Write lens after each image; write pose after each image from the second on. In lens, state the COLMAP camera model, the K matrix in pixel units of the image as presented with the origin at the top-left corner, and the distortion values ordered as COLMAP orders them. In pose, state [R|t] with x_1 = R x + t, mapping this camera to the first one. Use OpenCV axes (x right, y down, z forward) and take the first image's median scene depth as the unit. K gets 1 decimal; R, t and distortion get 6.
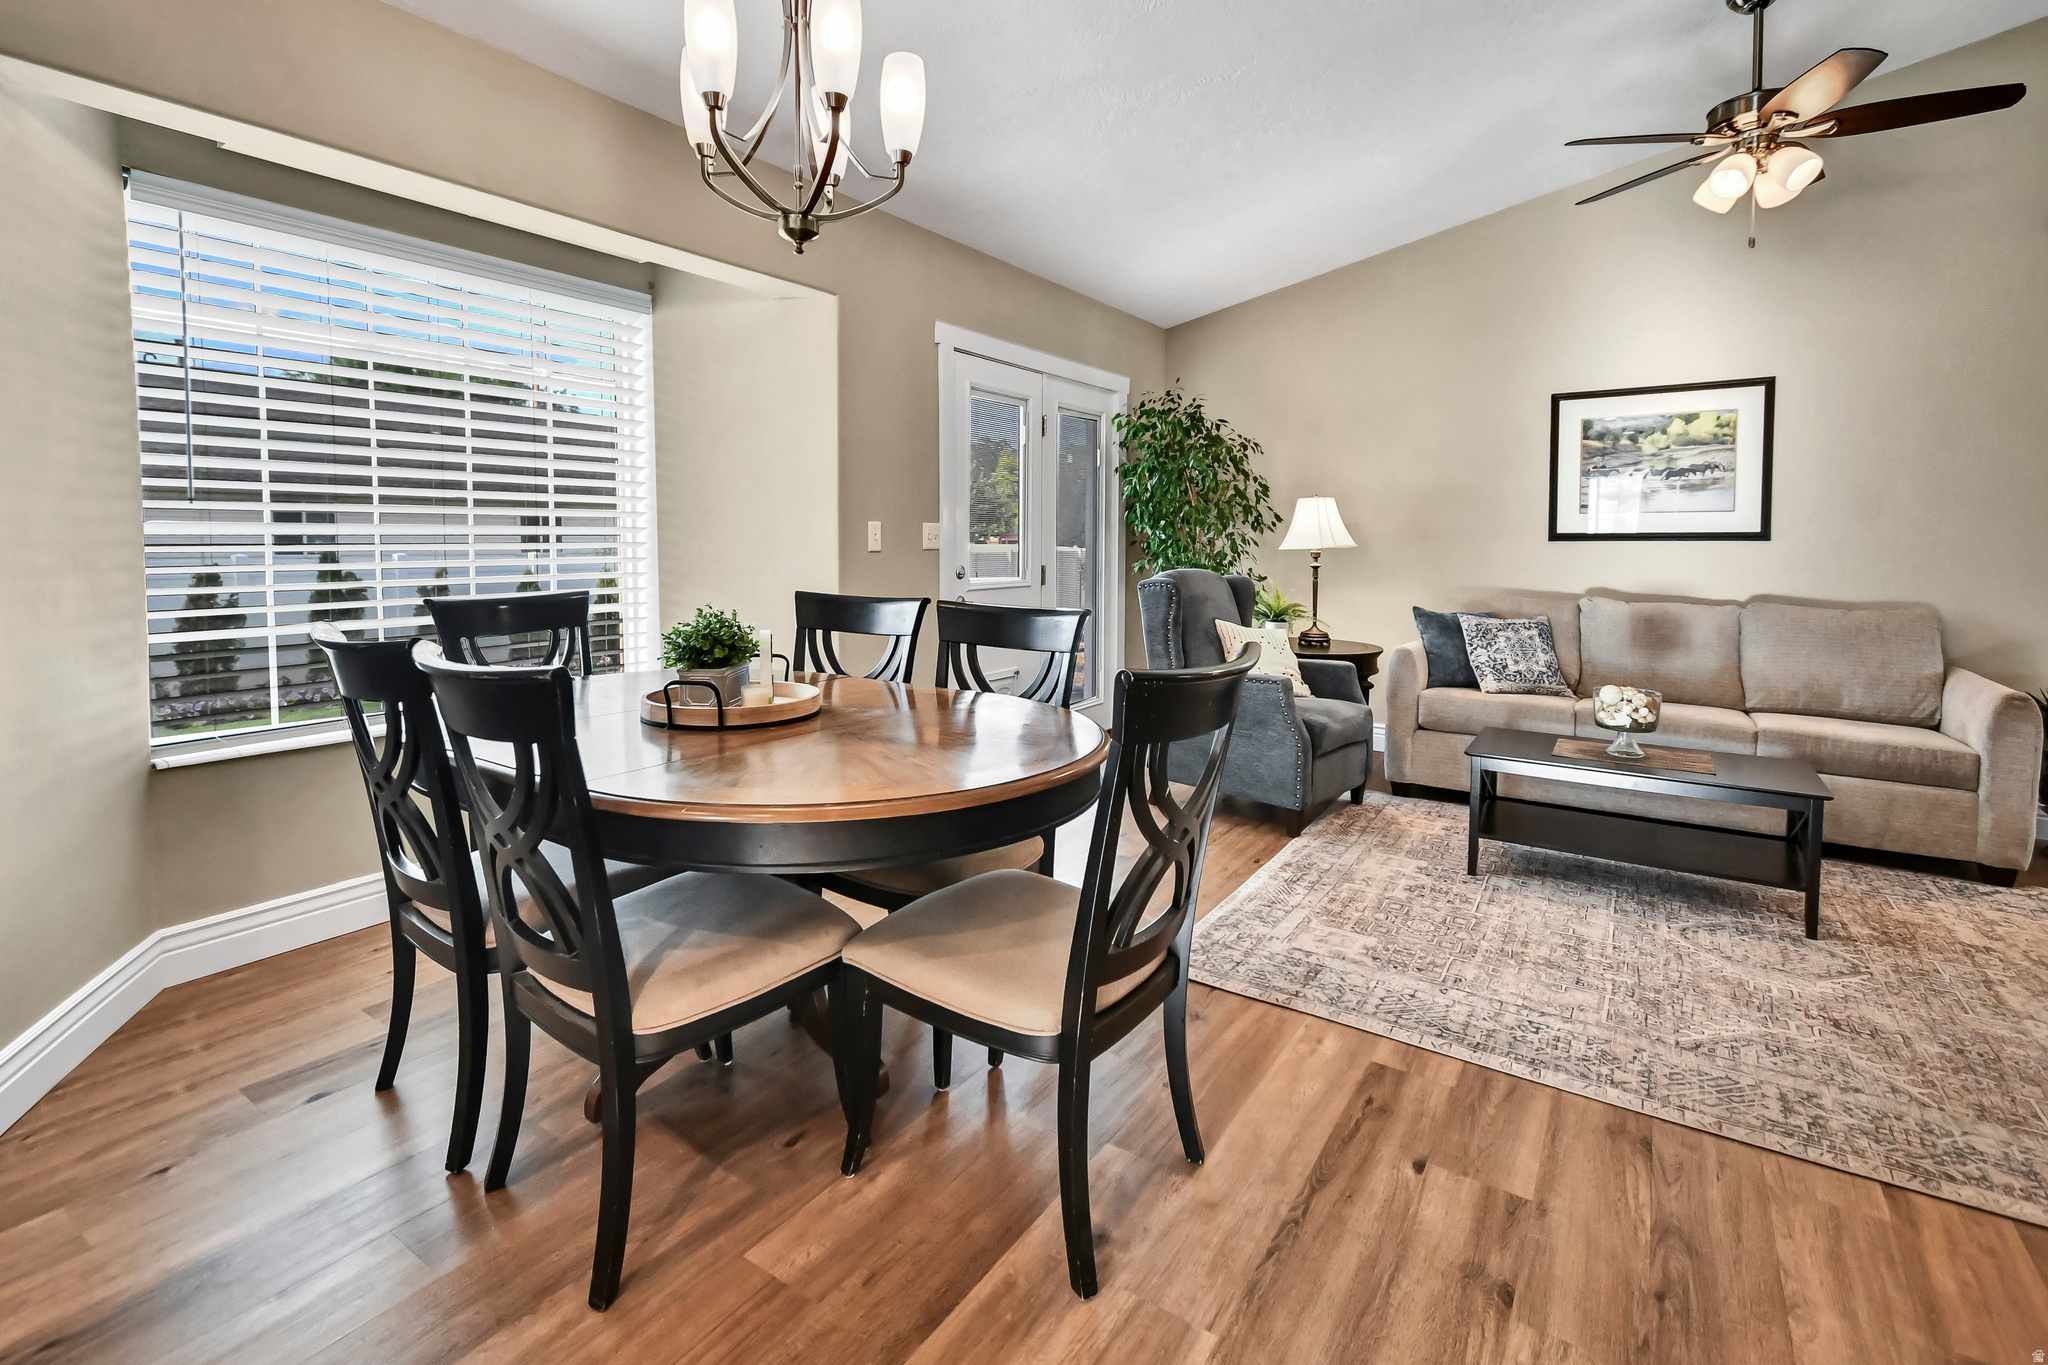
lens RADIAL K [[922.3, 0, 1026.3], [0, 922.3, 736.5], [0, 0, 1]] dist [0.002643, -0.001113]
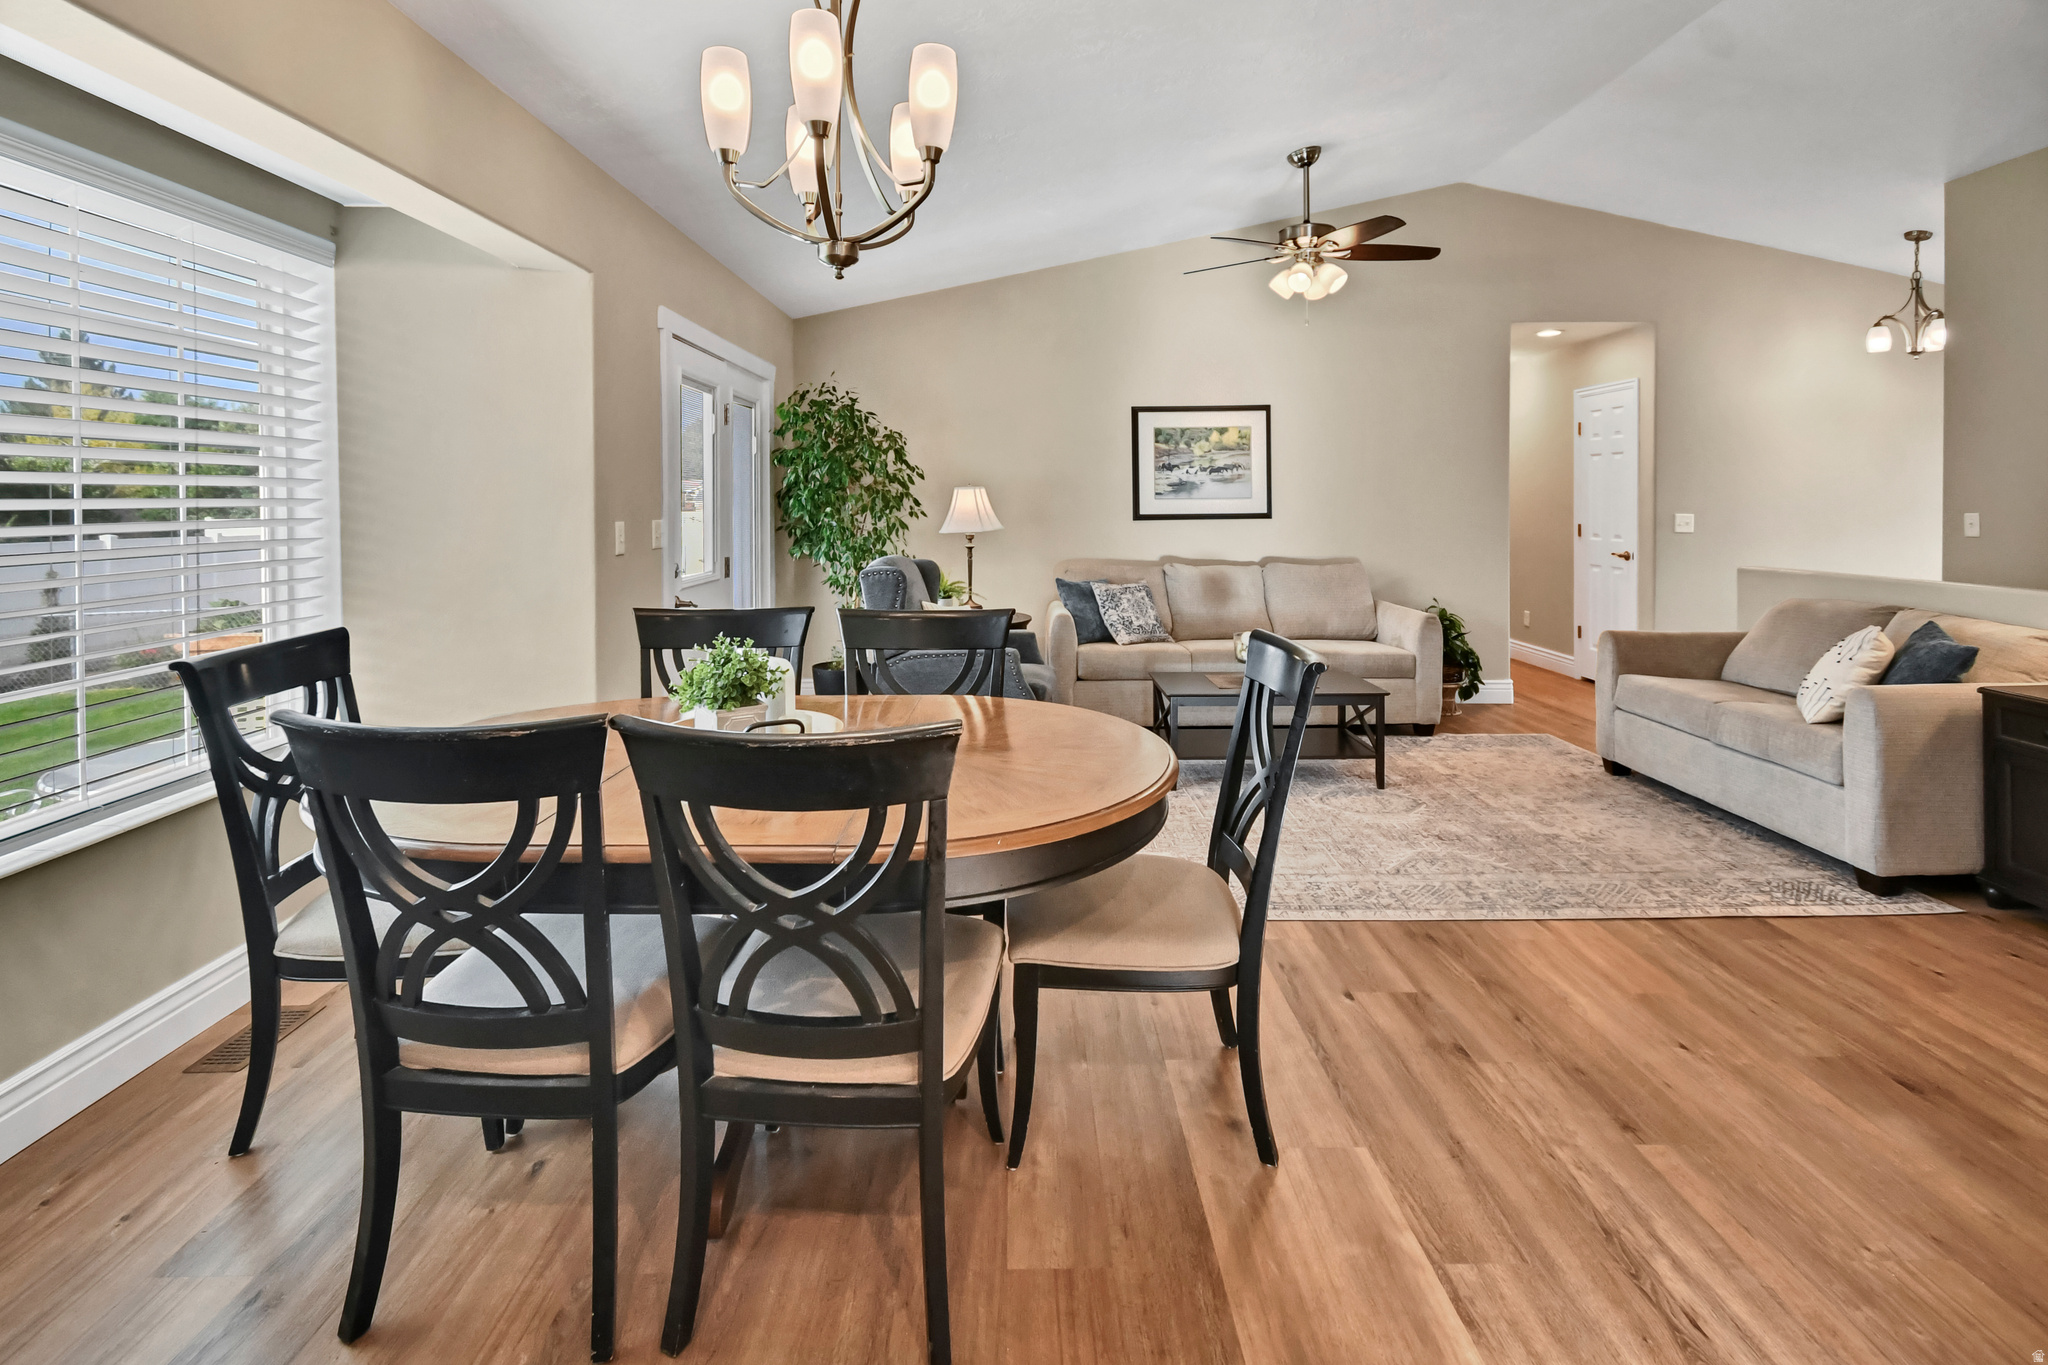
lens RADIAL K [[923.8, 0, 1024.0], [0, 923.8, 682.5], [0, 0, 1]] dist [0.003414, 0.000236]
pose [[0.829464, -0.118173, 0.545917, -0.314240], [0.128650, 0.991505, 0.019159, -0.040515], [-0.543543, 0.054341, 0.837620, 0.038163]]
